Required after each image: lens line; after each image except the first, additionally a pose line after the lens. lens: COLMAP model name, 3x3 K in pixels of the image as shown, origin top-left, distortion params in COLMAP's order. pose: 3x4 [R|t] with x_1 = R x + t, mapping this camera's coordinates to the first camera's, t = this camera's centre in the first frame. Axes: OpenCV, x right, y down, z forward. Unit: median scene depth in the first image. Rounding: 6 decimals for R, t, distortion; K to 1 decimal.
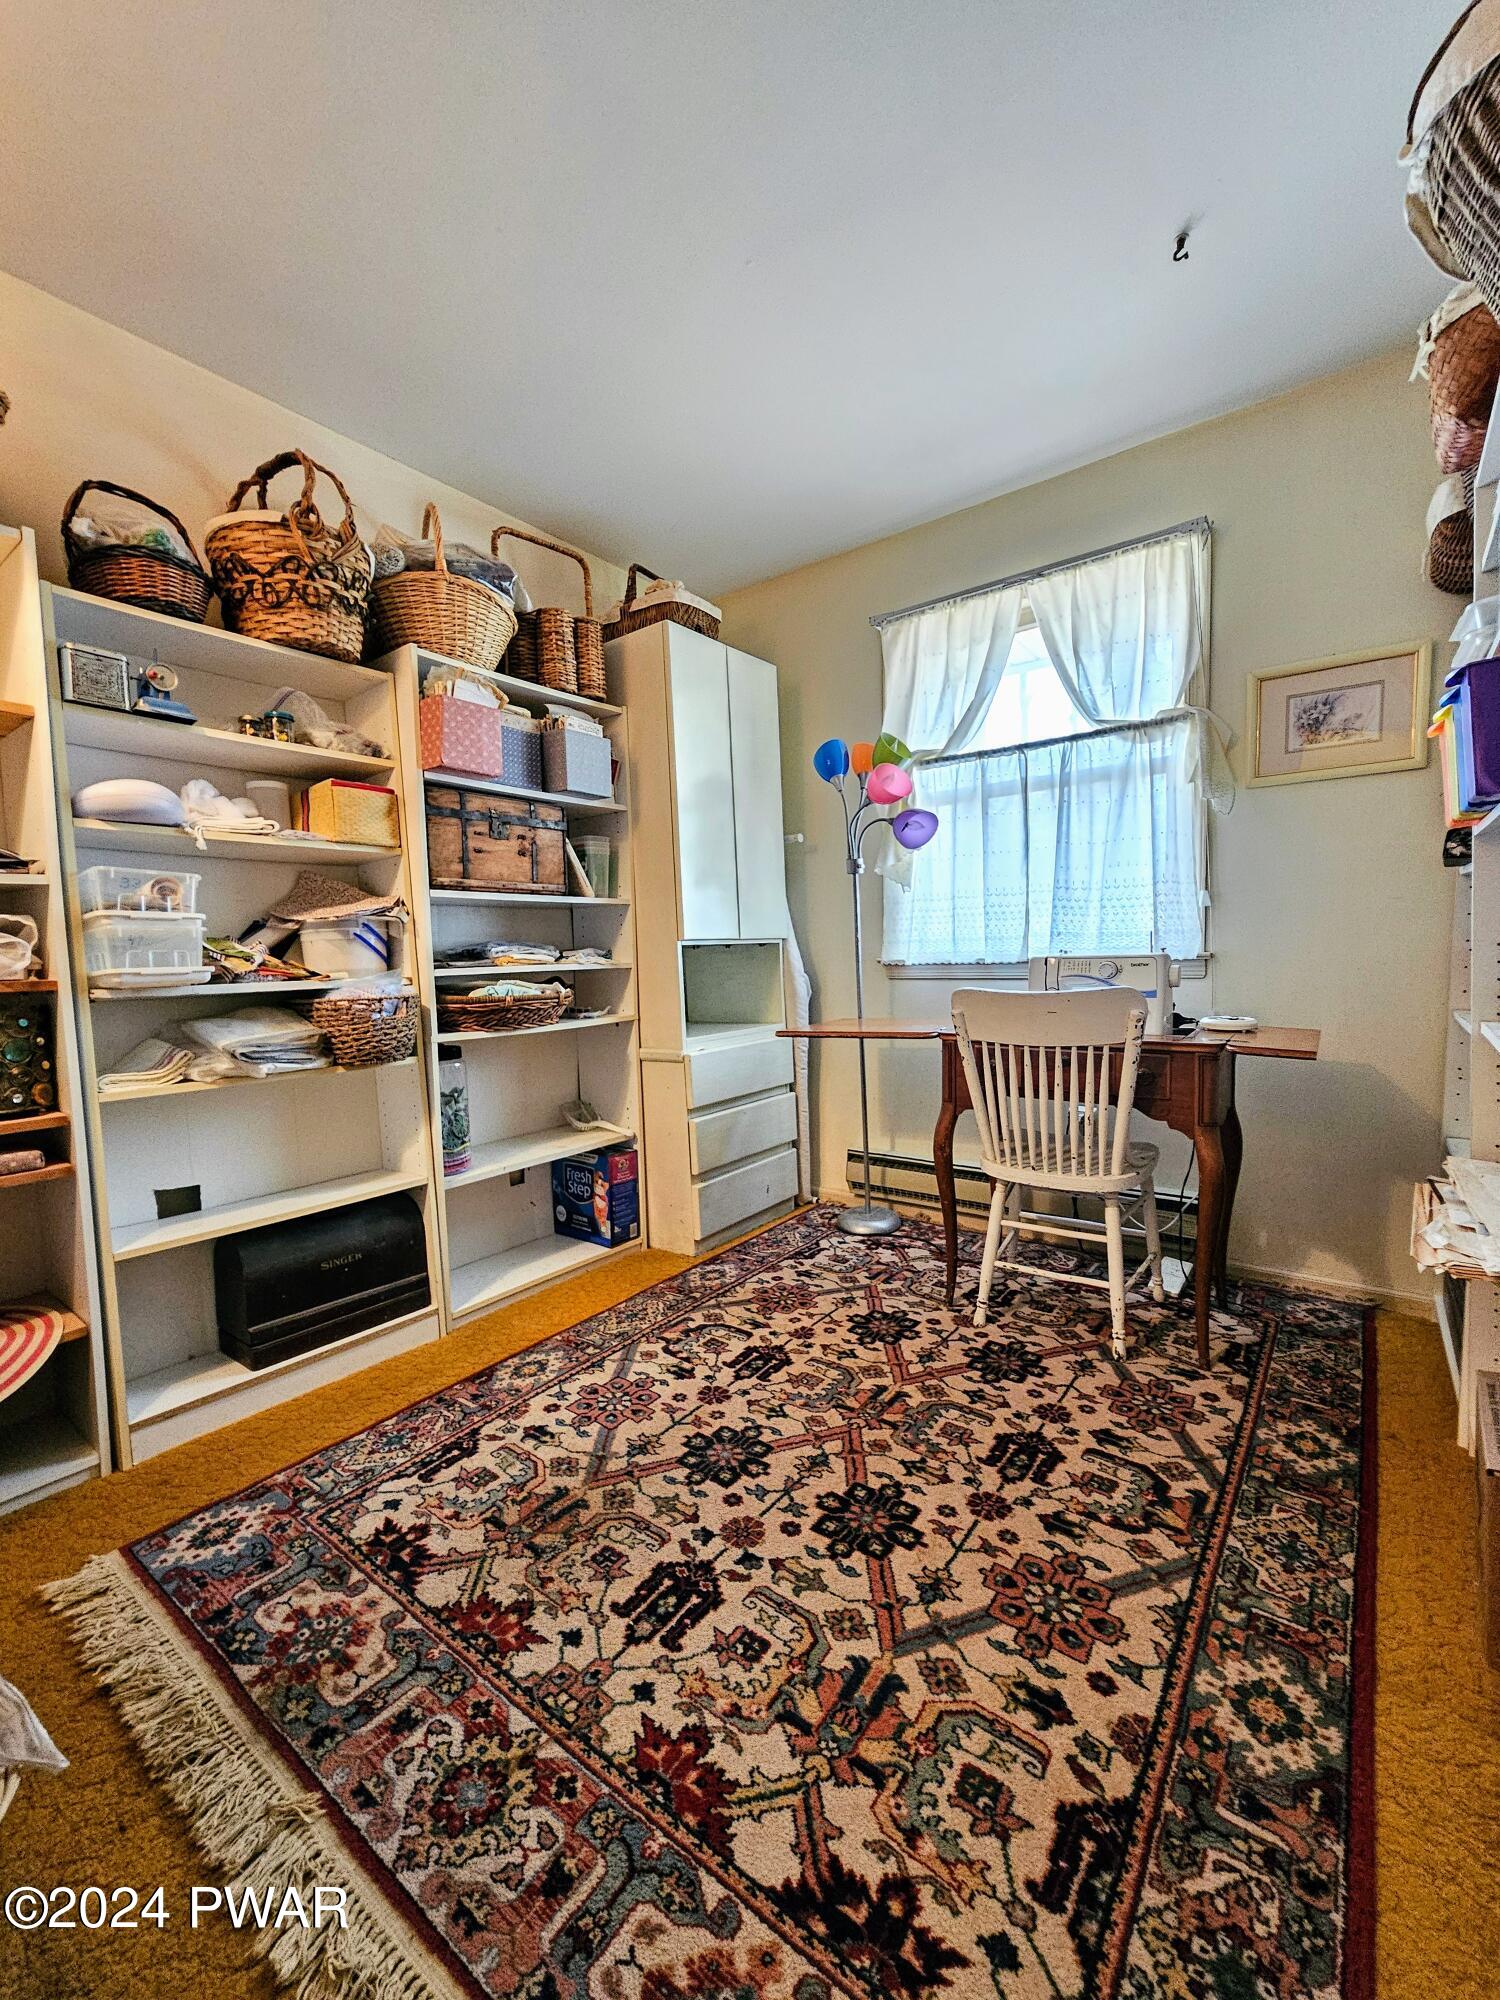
lens RADIAL K [[814.4, 0, 751.7], [0, 814.4, 1009.9], [0, 0, 1]] dist [0.004301, 0.000529]
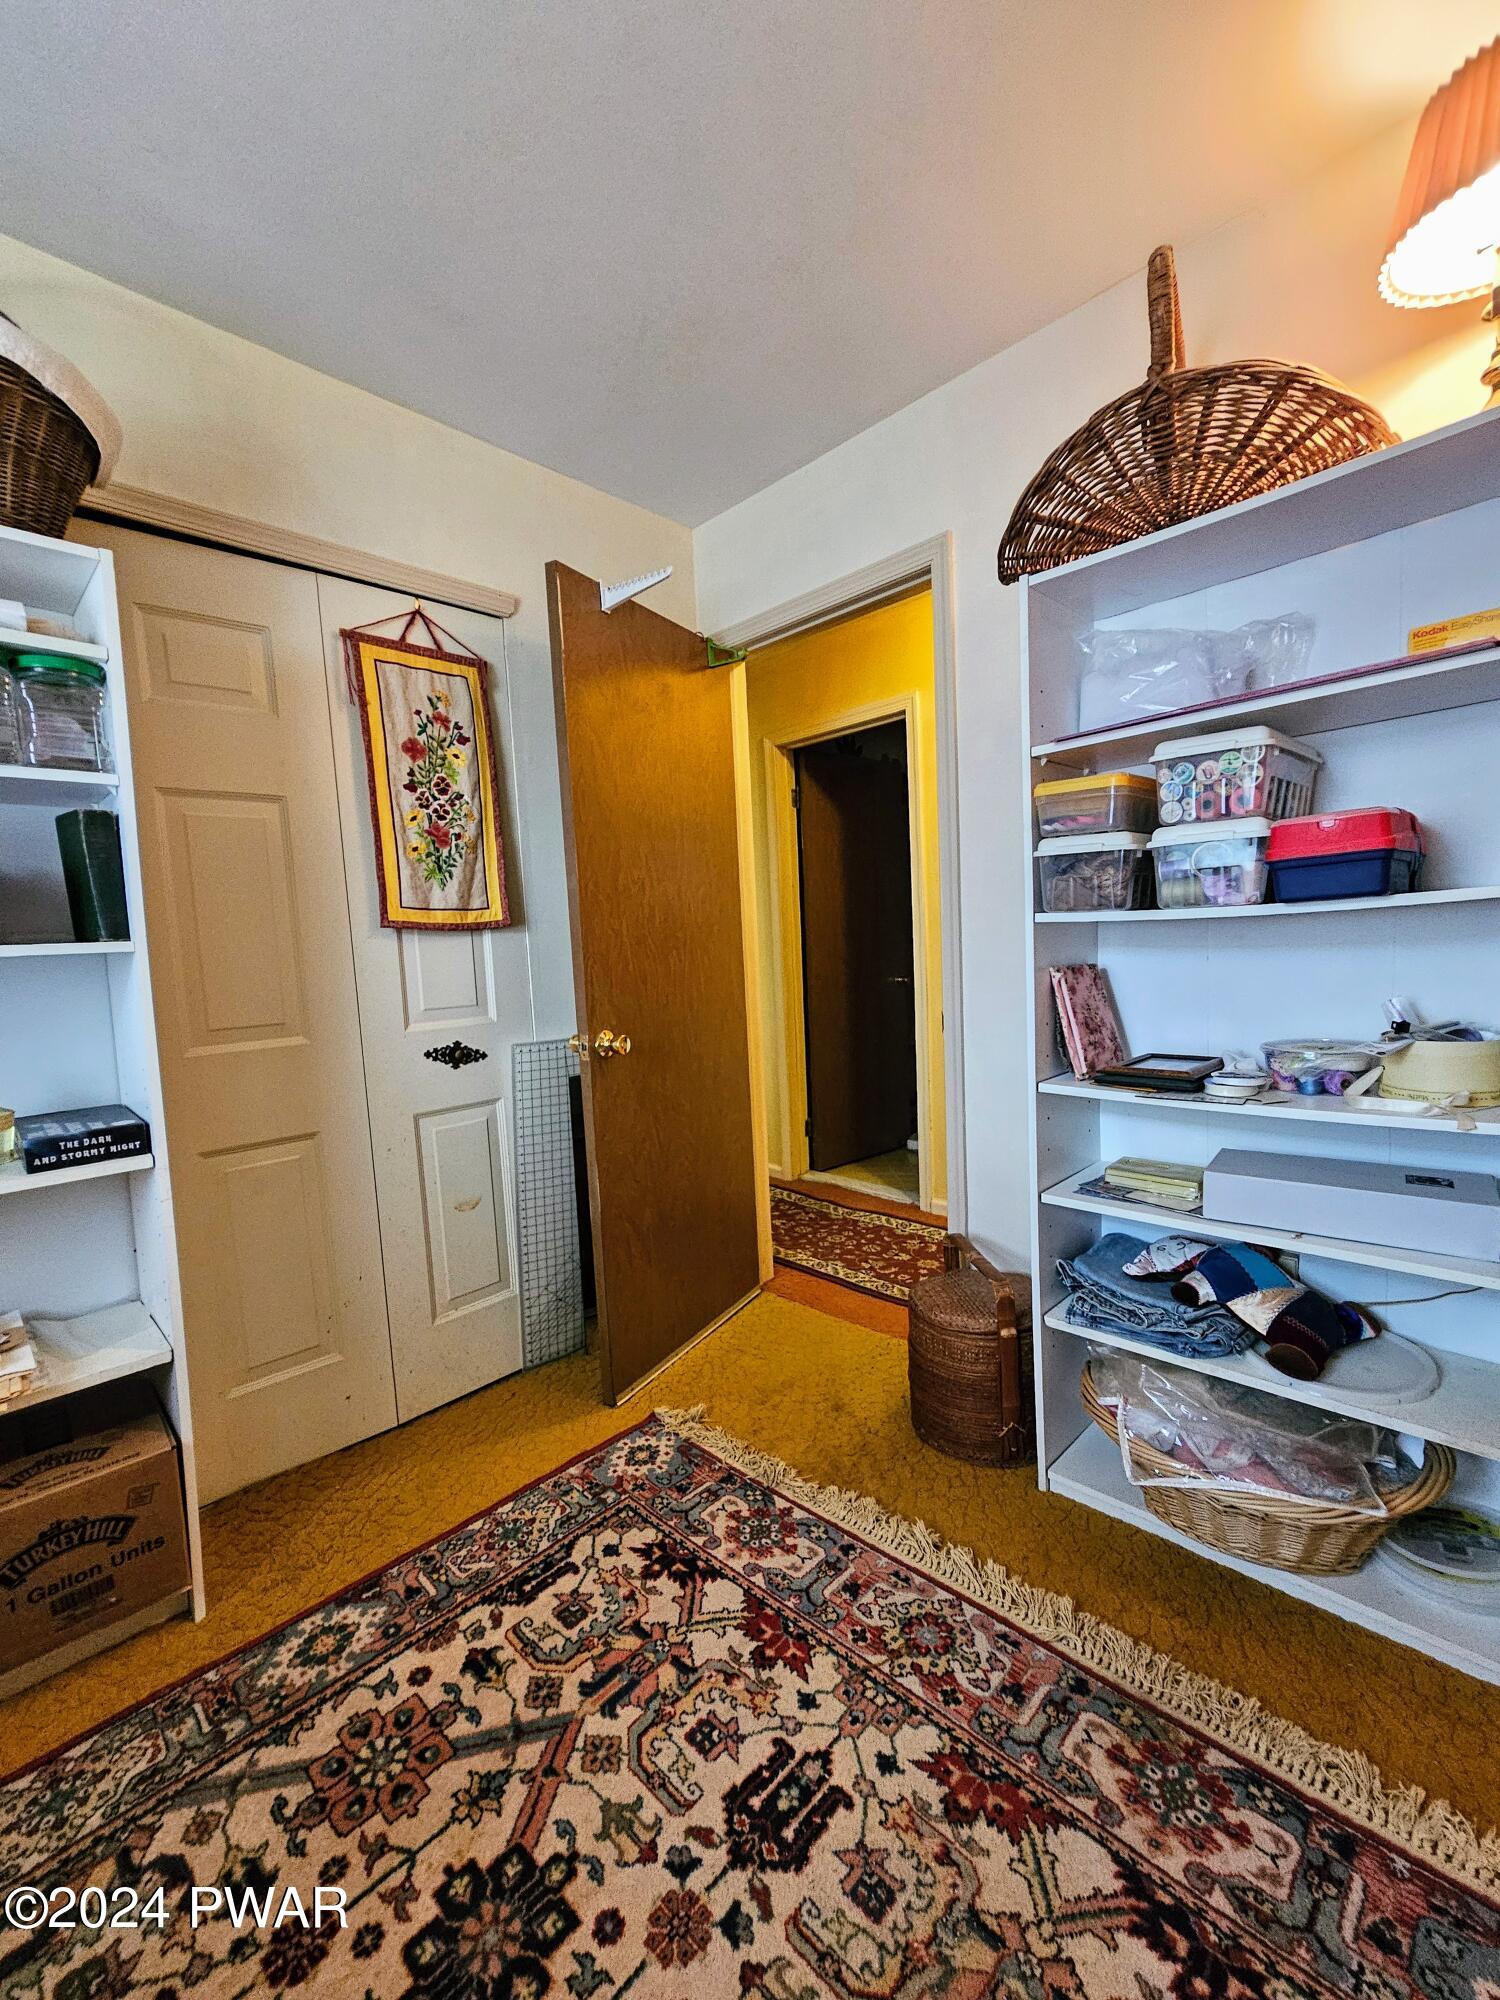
lens RADIAL K [[814.4, 0, 751.9], [0, 814.4, 1006.5], [0, 0, 1]] dist [0.004301, 0.000529]
pose [[-0.988980, 0.058886, 0.135836, -0.252383], [0.078368, 0.986636, 0.142856, -0.250872], [-0.125609, 0.151927, -0.980378, 1.871405]]
